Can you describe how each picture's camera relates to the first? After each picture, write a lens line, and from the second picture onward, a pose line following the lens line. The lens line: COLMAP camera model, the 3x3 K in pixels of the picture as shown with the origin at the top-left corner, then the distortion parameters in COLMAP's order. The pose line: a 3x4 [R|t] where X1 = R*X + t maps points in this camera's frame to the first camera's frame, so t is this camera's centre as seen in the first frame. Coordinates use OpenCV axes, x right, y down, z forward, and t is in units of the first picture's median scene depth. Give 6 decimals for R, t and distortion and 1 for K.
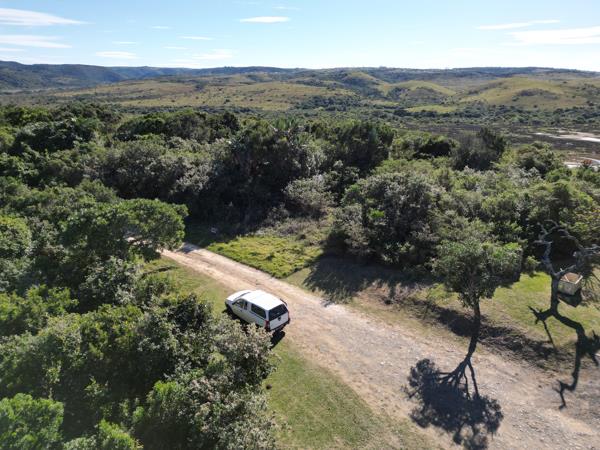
lens RADIAL K [[418.7, 0, 299.4], [0, 418.7, 226.9], [0, 0, 1]] dist [0.058084, -0.042444]
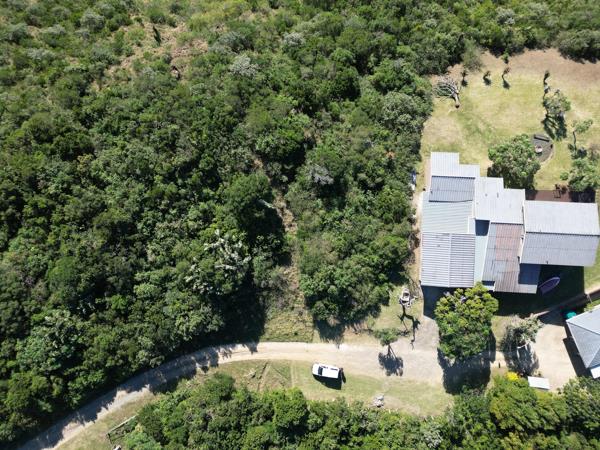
lens RADIAL K [[418.7, 0, 303.8], [0, 418.7, 219.4], [0, 0, 1]] dist [0.058084, -0.042444]
pose [[0.750459, -0.660774, -0.013748, 0.018393], [0.230857, 0.242586, 0.942262, -0.101223], [-0.619287, -0.710302, 0.334595, 0.030965]]
